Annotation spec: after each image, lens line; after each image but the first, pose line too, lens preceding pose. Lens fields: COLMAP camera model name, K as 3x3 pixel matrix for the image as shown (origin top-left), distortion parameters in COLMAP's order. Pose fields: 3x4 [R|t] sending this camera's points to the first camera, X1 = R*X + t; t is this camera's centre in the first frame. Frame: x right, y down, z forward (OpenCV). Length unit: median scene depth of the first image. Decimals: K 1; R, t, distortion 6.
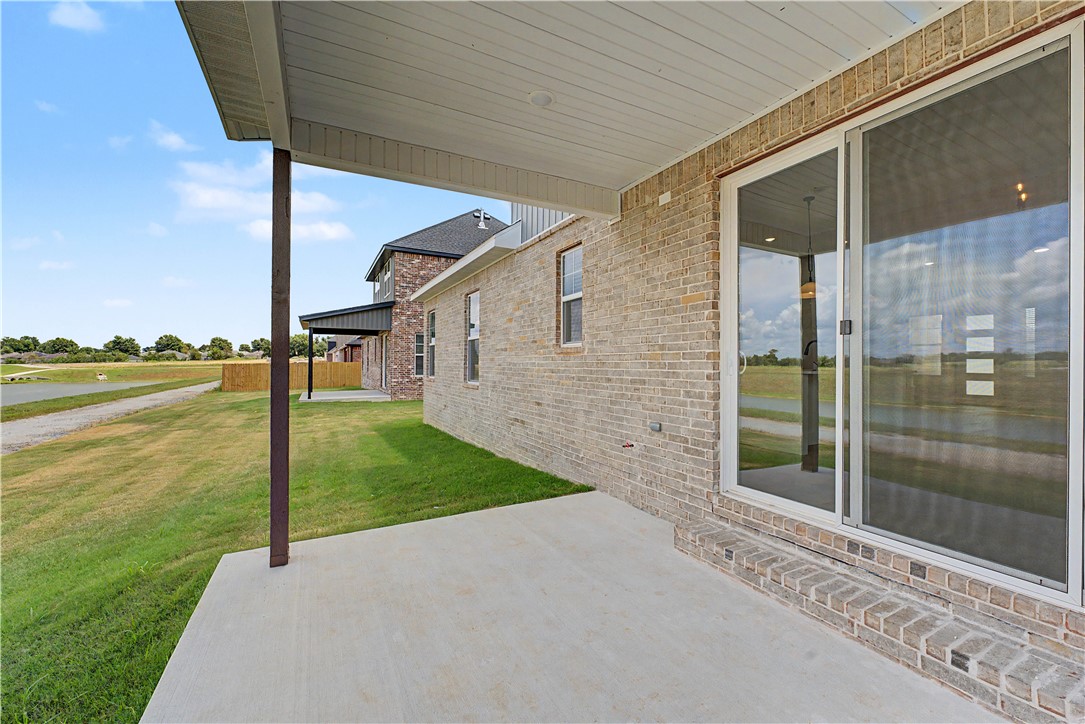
lens RADIAL K [[441.2, 0, 537.4], [0, 441.2, 360.6], [0, 0, 1]] dist [0.001948, 0.000195]
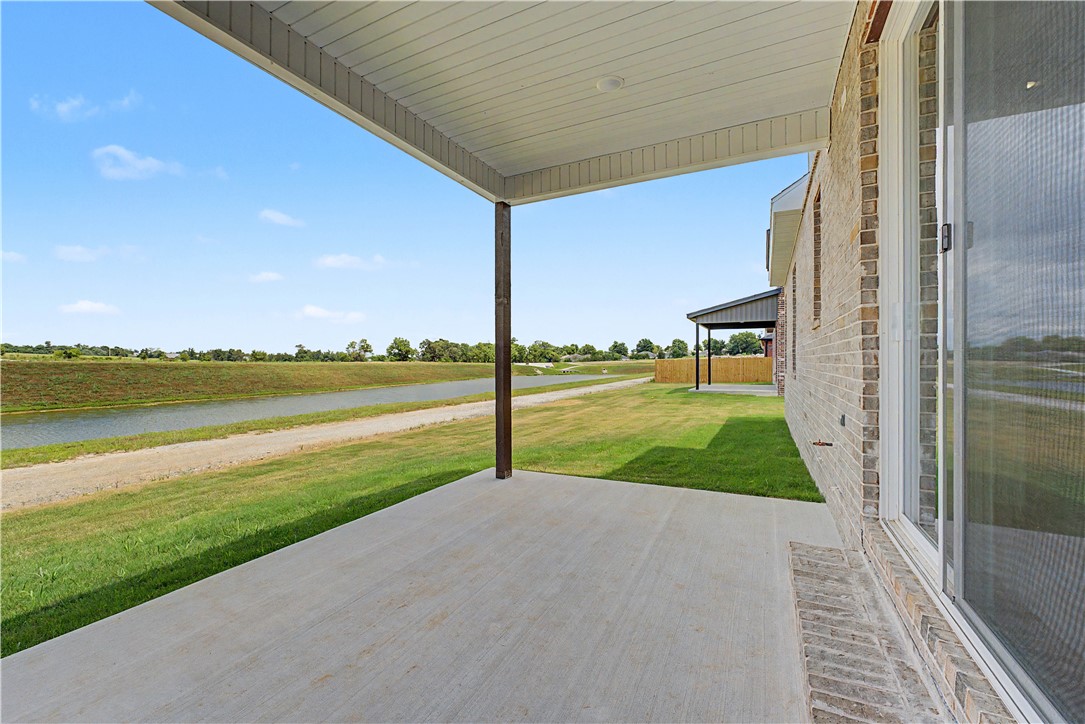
lens RADIAL K [[441.2, 0, 537.6], [0, 441.2, 363.4], [0, 0, 1]] dist [0.001948, 0.000195]
pose [[0.591167, -0.002034, -0.806547, 0.127870], [0.012276, 0.999904, 0.006476, 0.010815], [0.806456, -0.013730, 0.591135, 0.039395]]
